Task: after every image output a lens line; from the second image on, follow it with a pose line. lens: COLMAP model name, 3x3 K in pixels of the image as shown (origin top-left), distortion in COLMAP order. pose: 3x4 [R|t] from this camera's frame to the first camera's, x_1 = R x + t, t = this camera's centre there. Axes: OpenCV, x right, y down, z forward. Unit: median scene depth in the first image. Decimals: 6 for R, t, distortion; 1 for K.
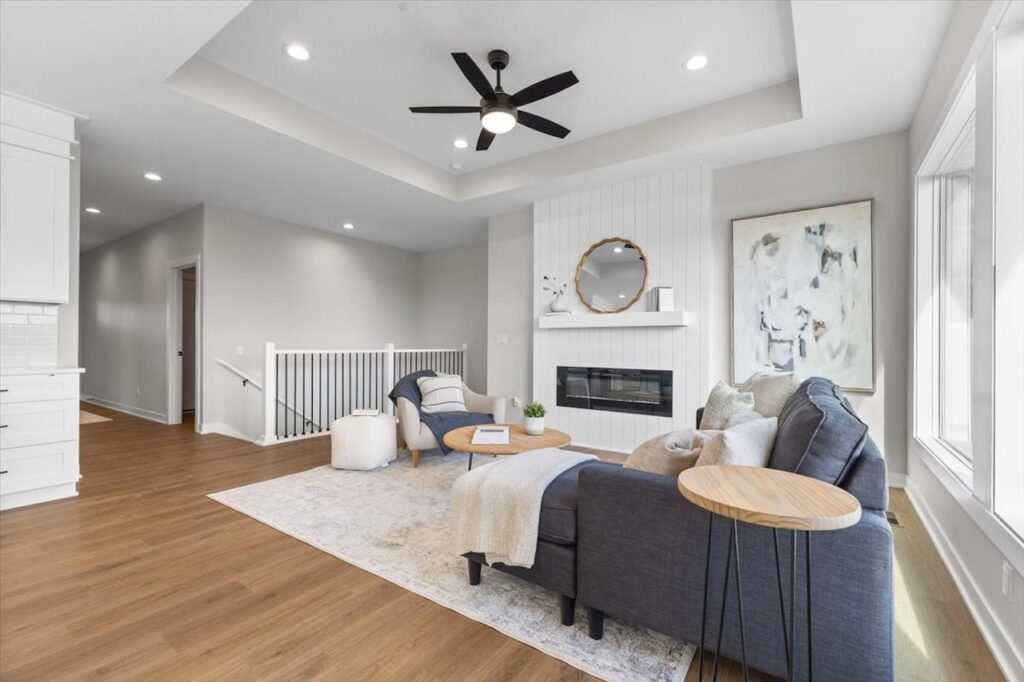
lens RADIAL K [[443.0, 0, 514.8], [0, 443.0, 344.3], [0, 0, 1]] dist [0.005541, -0.000161]
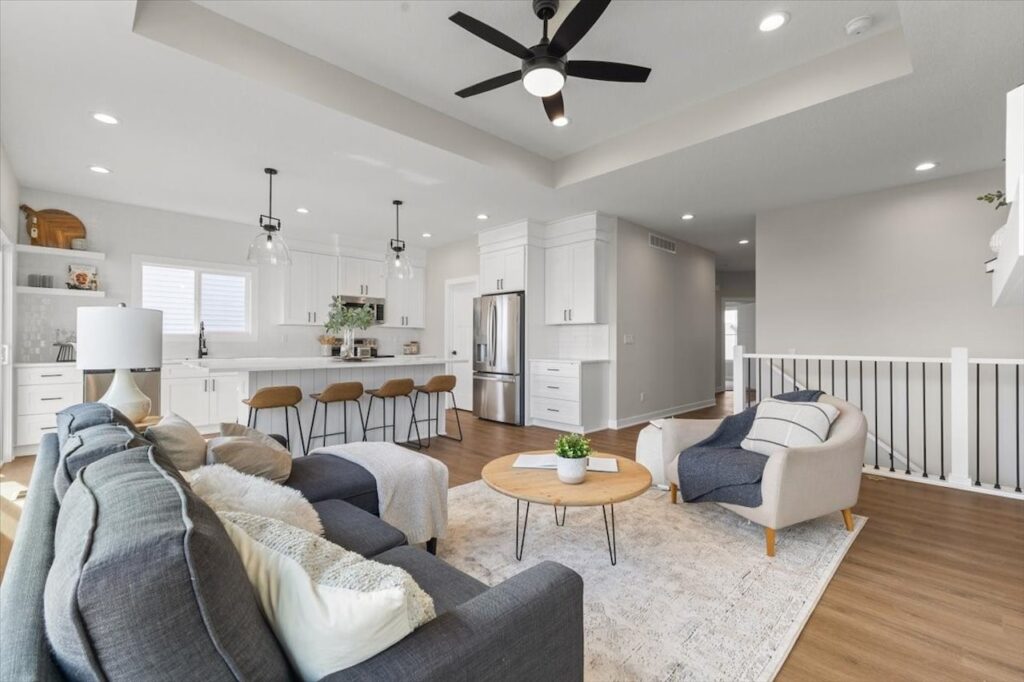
lens RADIAL K [[443.0, 0, 514.8], [0, 443.0, 344.3], [0, 0, 1]] dist [0.005541, -0.000161]
pose [[-0.188009, -0.000923, -0.982167, 0.621420], [-0.001189, 0.999999, -0.000712, -0.007945], [0.982167, 0.001034, -0.188010, 0.867352]]
